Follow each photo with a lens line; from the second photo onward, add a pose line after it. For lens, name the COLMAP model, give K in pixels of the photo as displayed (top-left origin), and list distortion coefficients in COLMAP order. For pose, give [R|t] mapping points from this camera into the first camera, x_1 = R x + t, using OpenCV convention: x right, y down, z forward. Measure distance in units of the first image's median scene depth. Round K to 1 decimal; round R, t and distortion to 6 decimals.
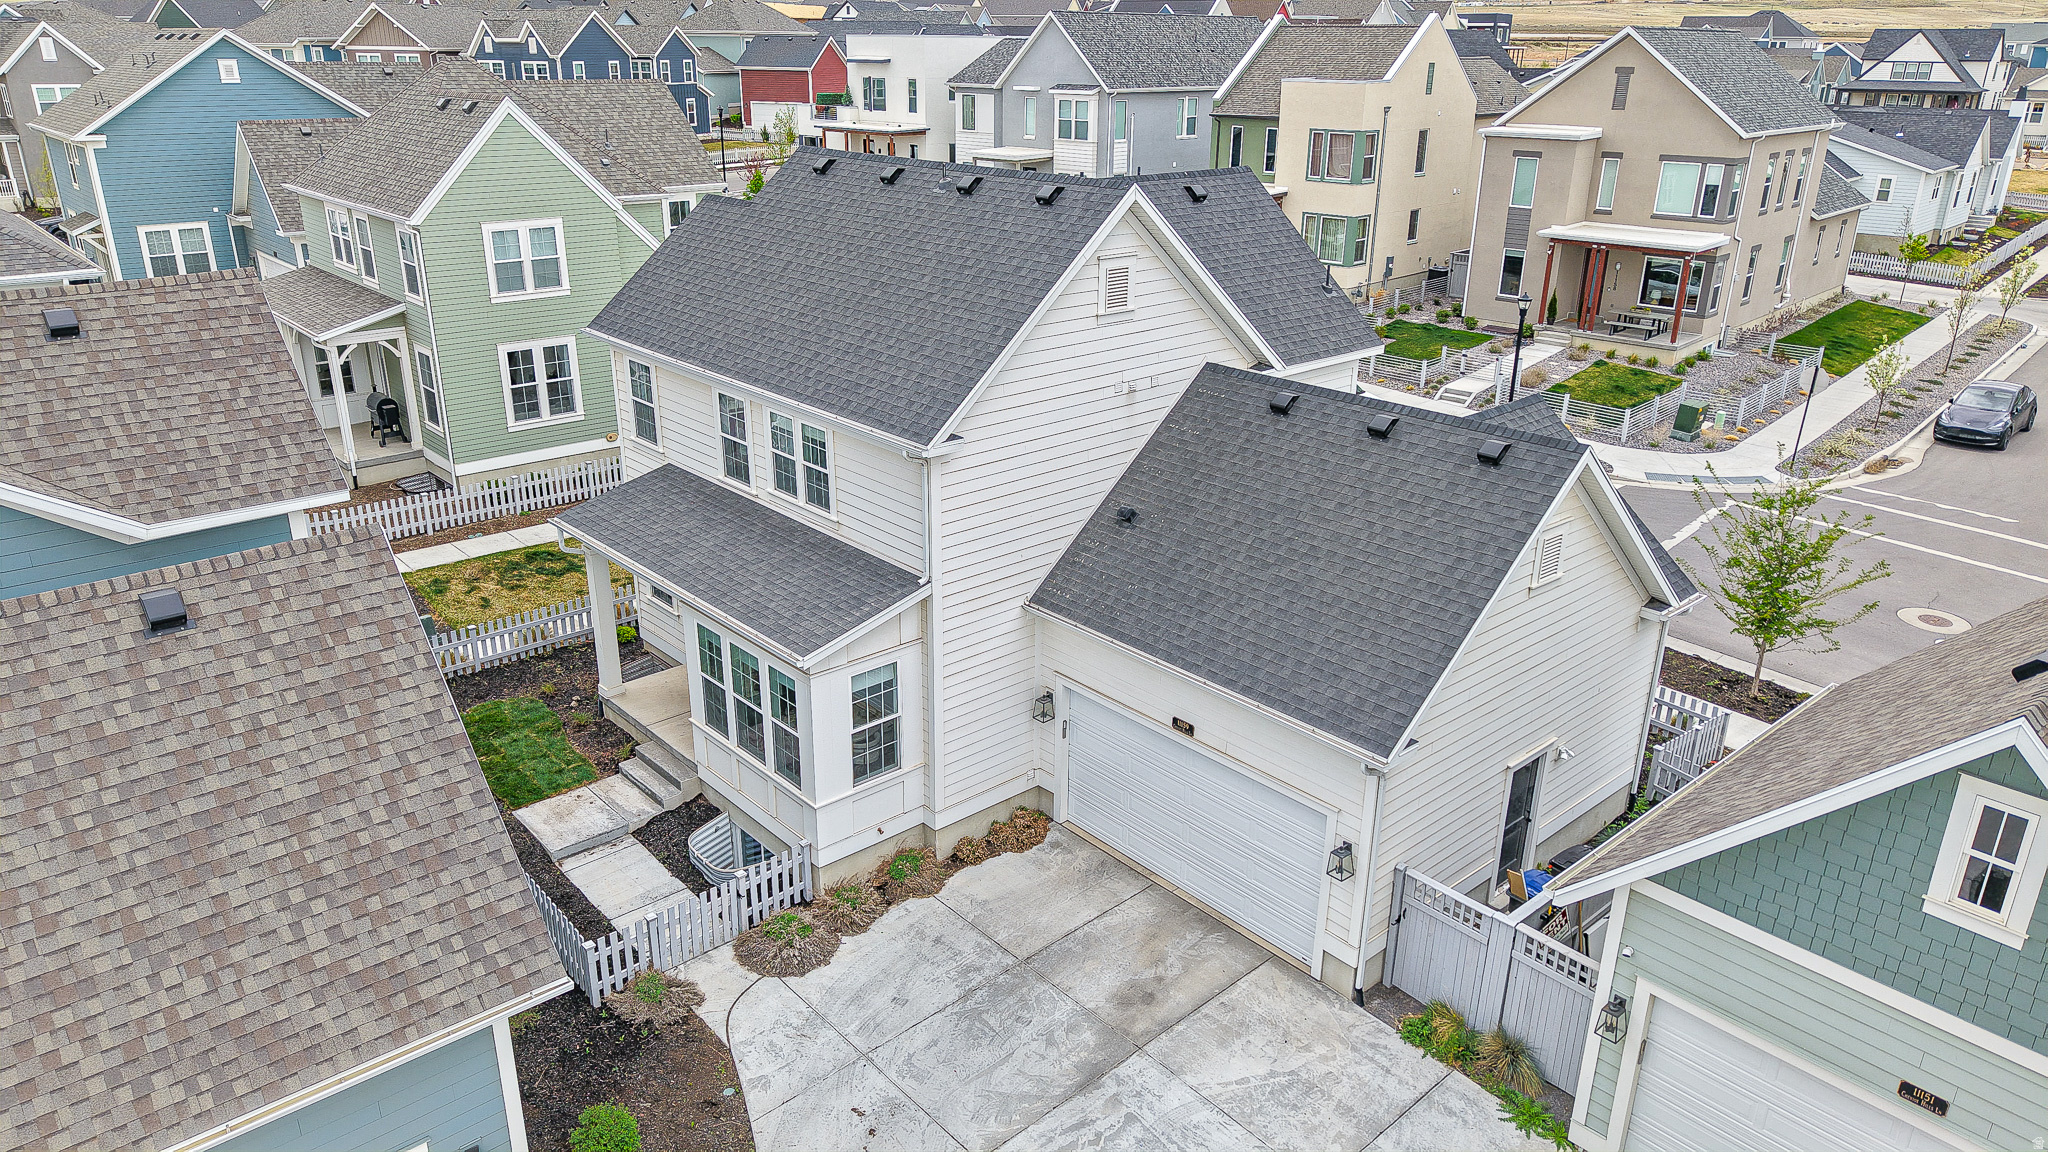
lens RADIAL K [[1371.0, 0, 1024.0], [0, 1371.0, 576.0], [0, 0, 1]] dist [0.029289, -0.031131]
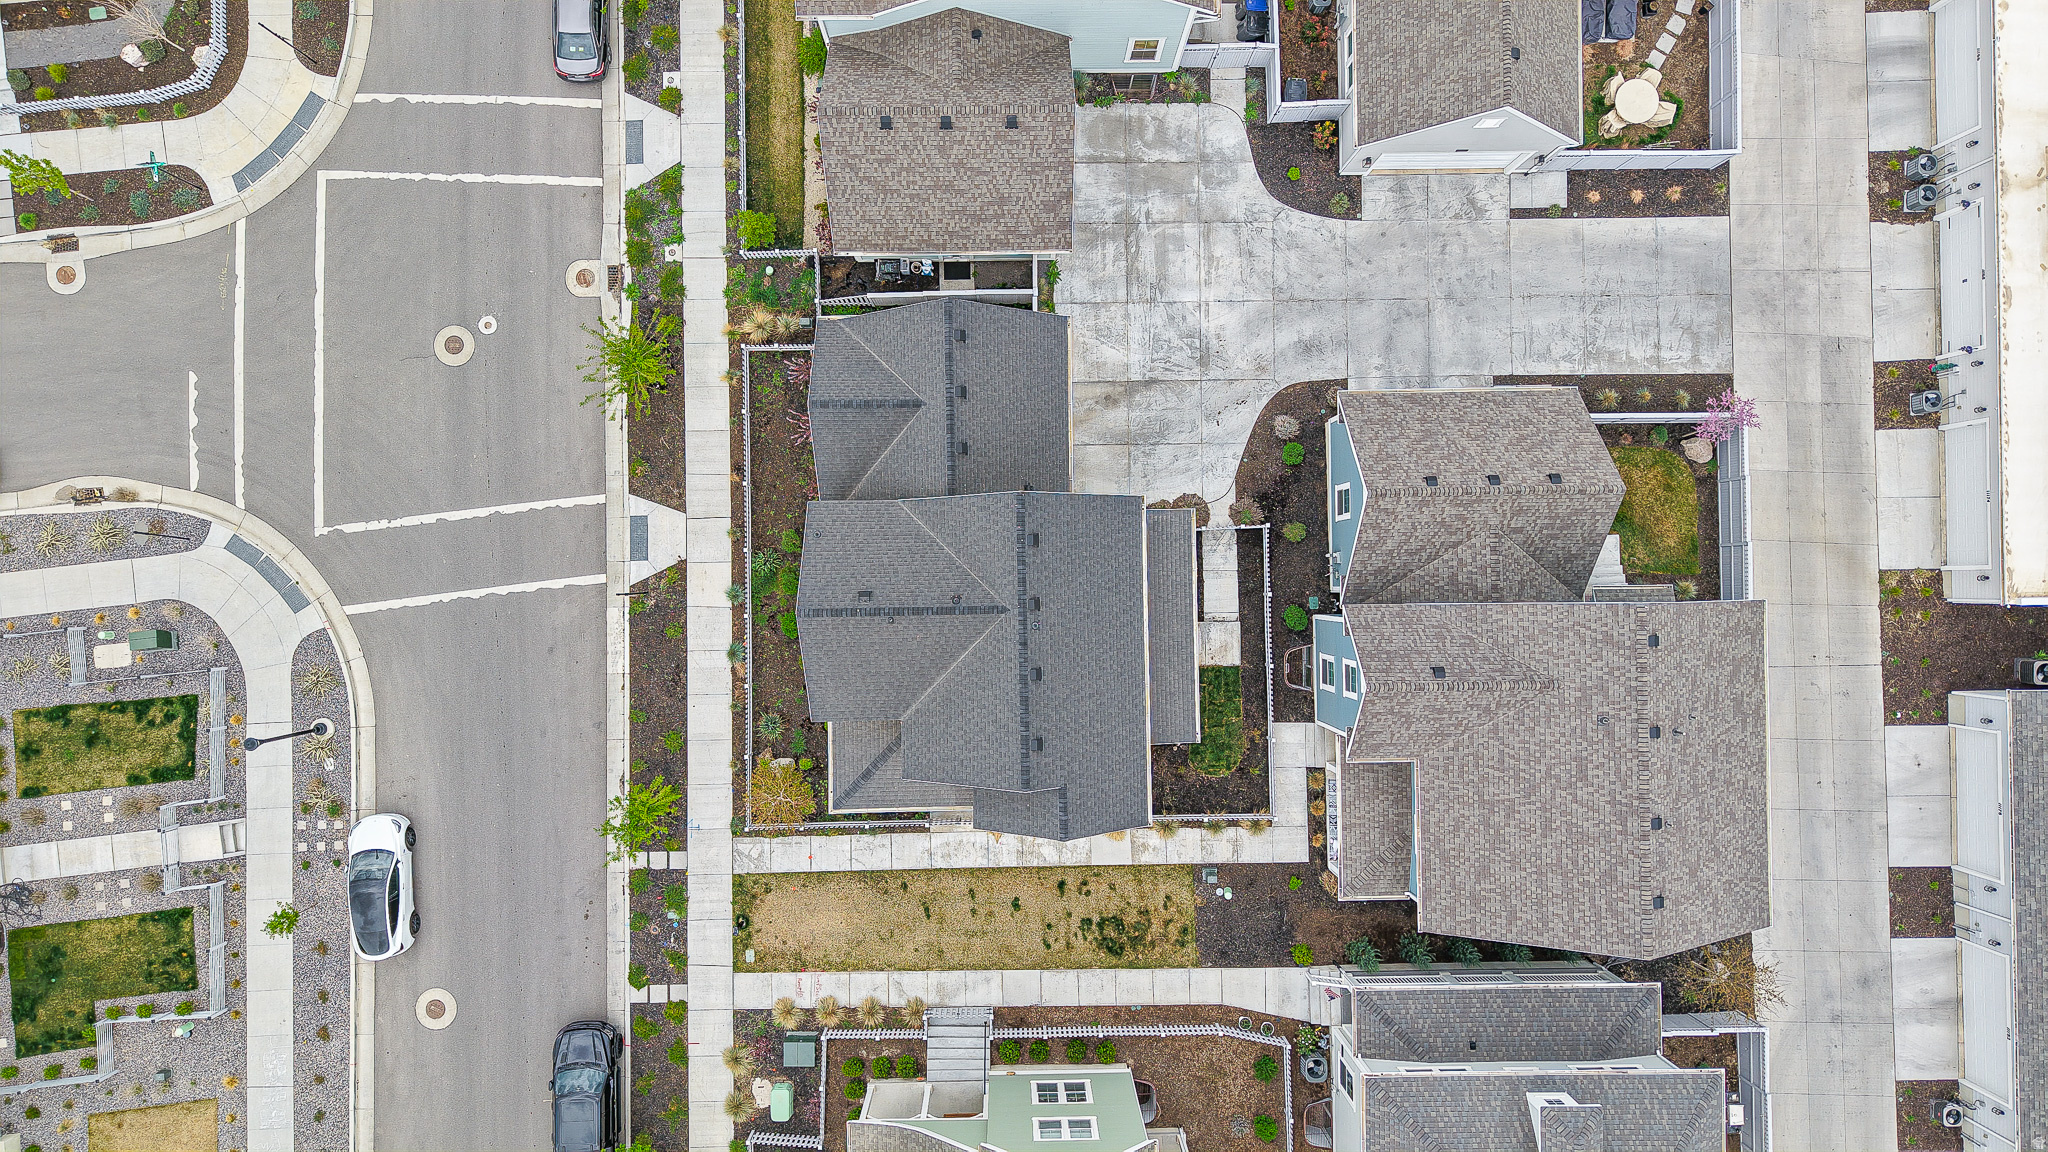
lens RADIAL K [[1354.3, 0, 1027.8], [0, 1354.3, 580.5], [0, 0, 1]] dist [0.086851, -0.105276]
pose [[-0.762197, -0.647175, -0.014825, 0.013504], [0.215299, -0.275029, 0.937019, -1.932489], [-0.610493, 0.711002, 0.348962, 0.342405]]
